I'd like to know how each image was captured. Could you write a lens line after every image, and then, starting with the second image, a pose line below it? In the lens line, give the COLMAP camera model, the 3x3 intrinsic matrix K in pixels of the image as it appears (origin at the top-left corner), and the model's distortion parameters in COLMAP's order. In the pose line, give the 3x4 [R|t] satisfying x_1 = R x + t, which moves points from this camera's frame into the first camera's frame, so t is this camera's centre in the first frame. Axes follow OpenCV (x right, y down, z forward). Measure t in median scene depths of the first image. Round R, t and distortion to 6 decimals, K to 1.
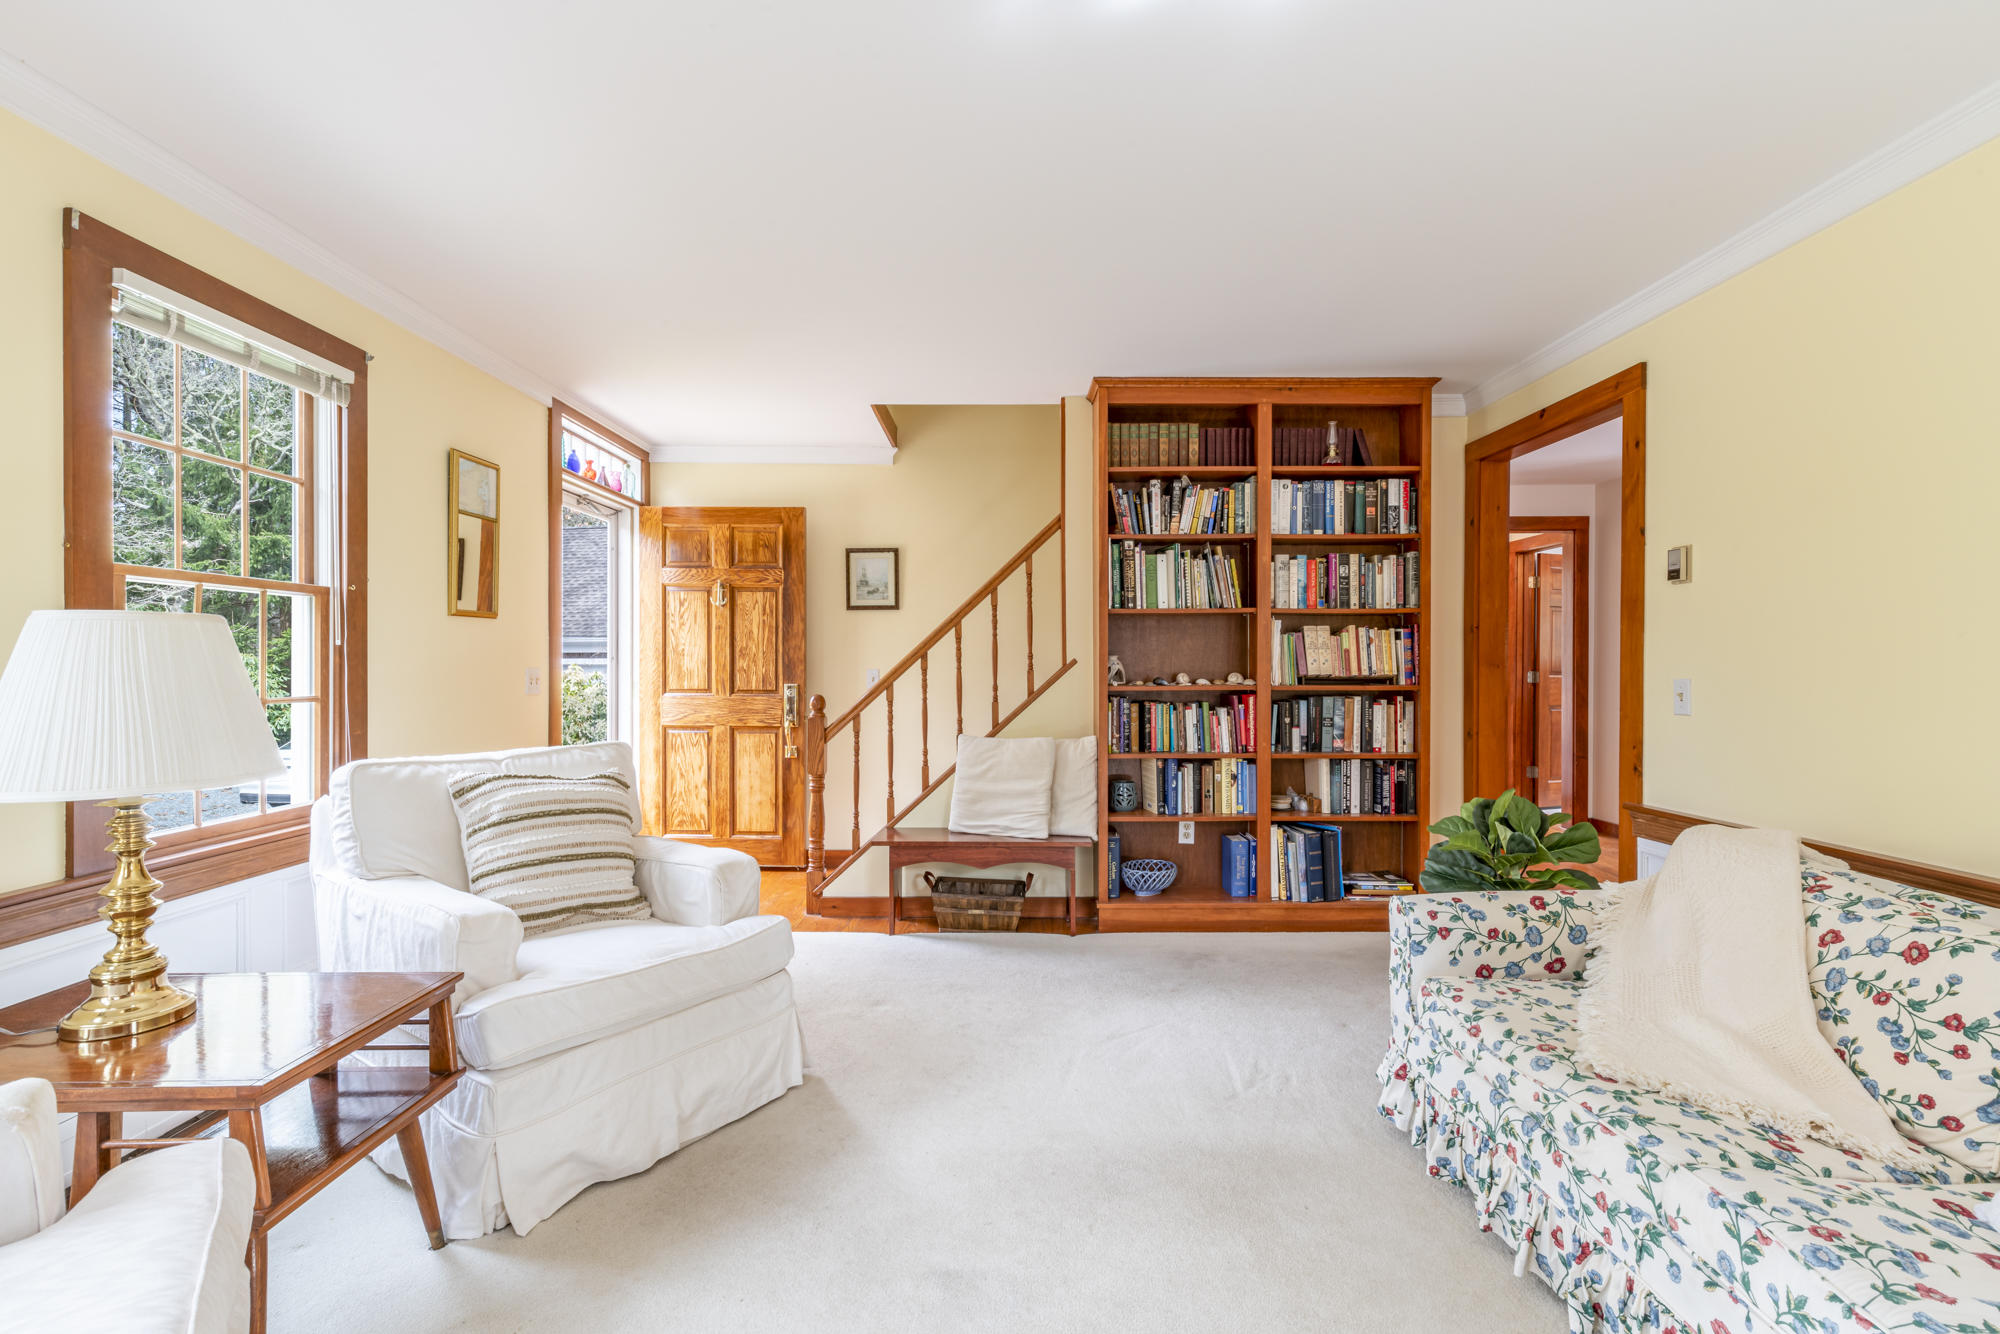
lens RADIAL K [[907.4, 0, 1009.7], [0, 907.4, 665.4], [0, 0, 1]] dist [-0.001322, 0.000605]
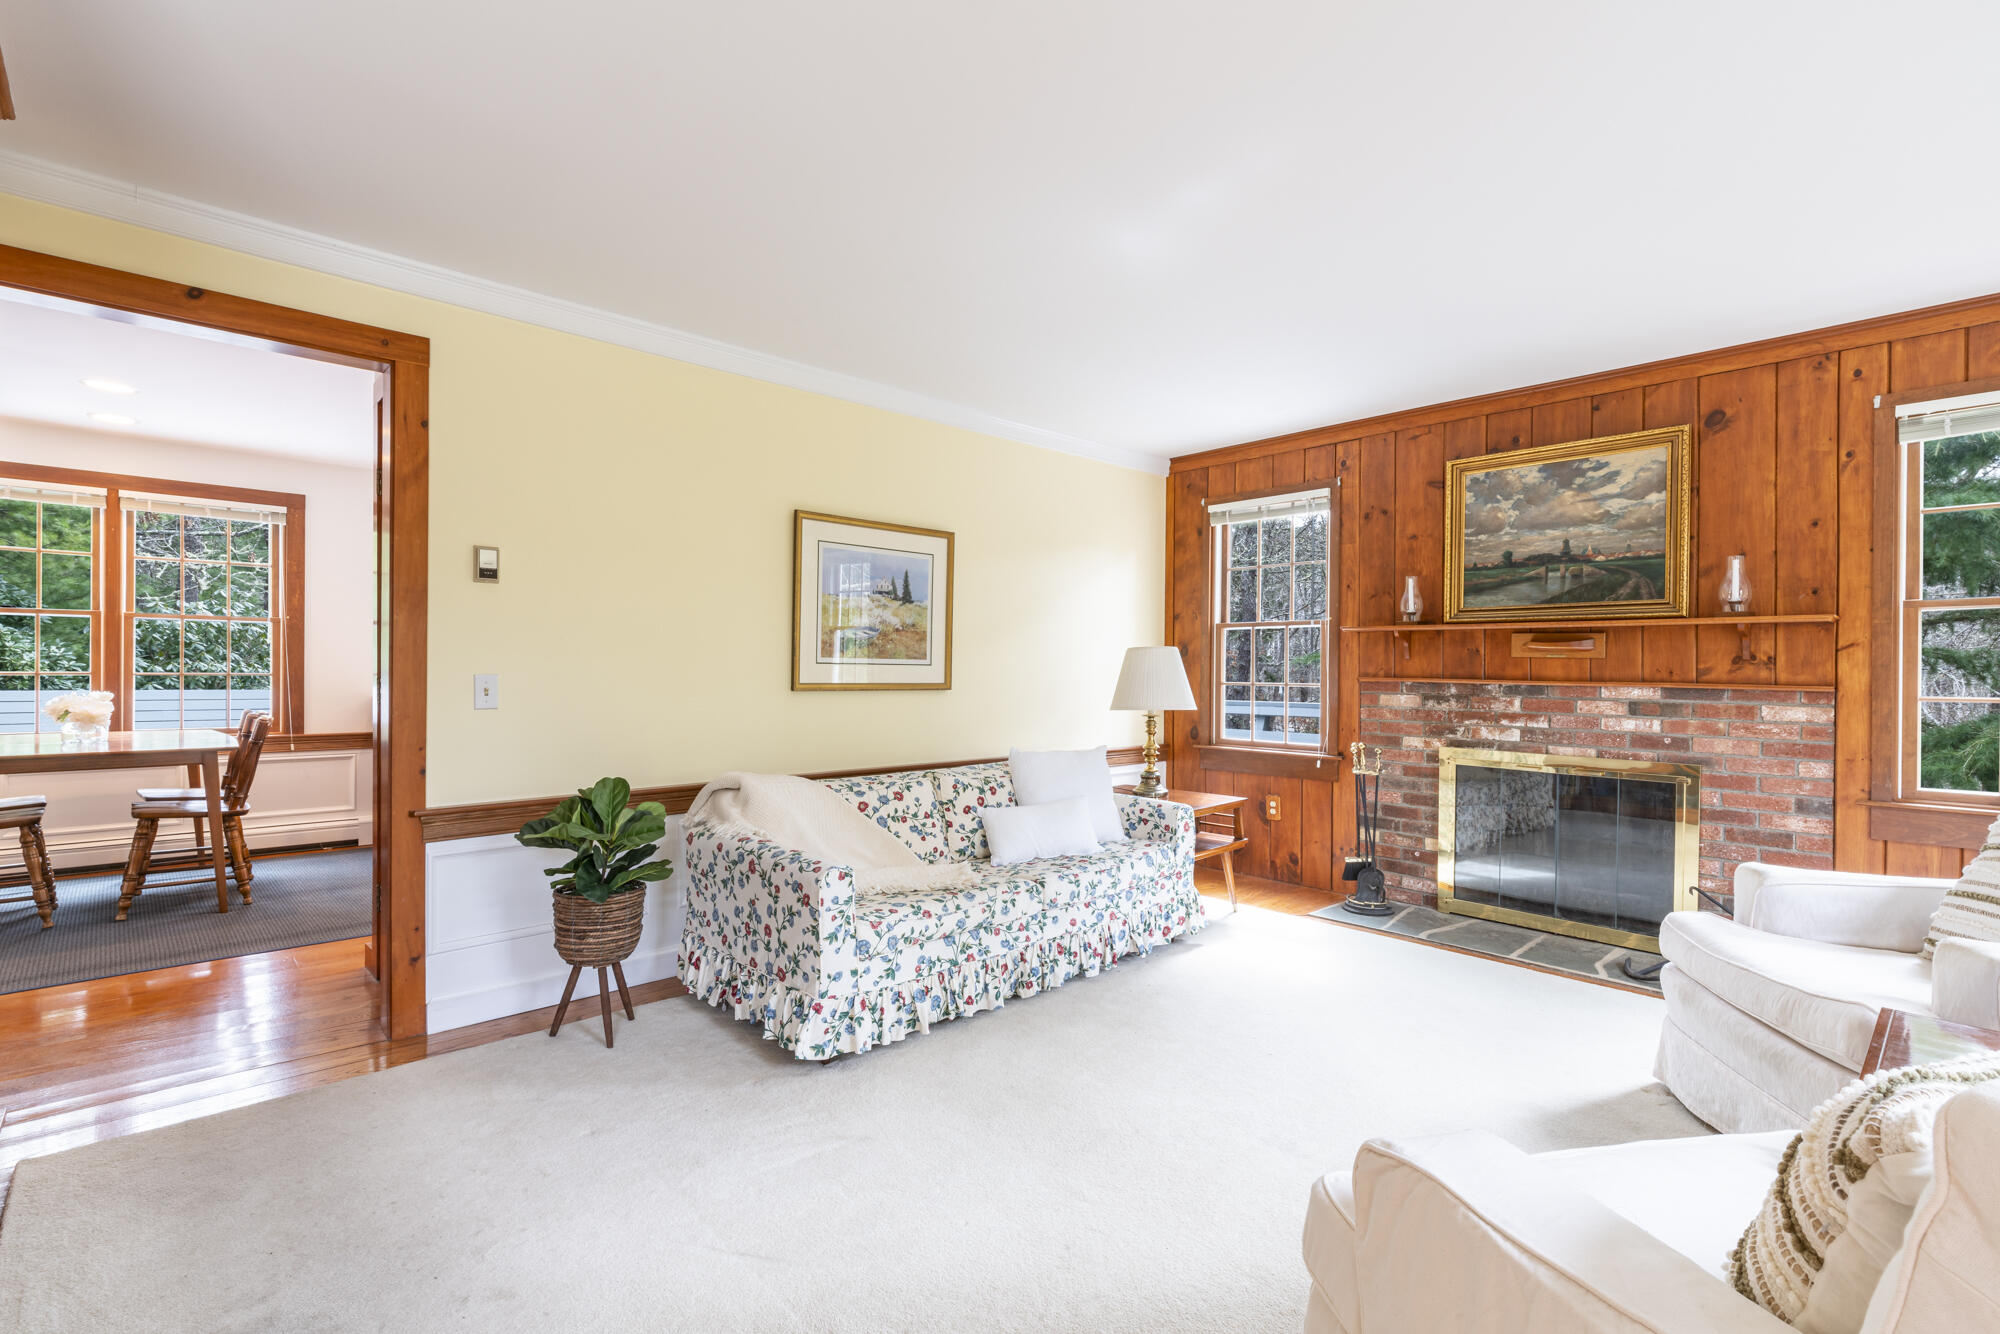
lens RADIAL K [[907.4, 0, 1009.8], [0, 907.4, 672.7], [0, 0, 1]] dist [-0.001322, 0.000605]
pose [[-0.677804, -0.007808, 0.735201, -0.685535], [-0.004176, 0.999968, 0.006770, 0.007220], [-0.735231, 0.001519, -0.677815, 2.018239]]
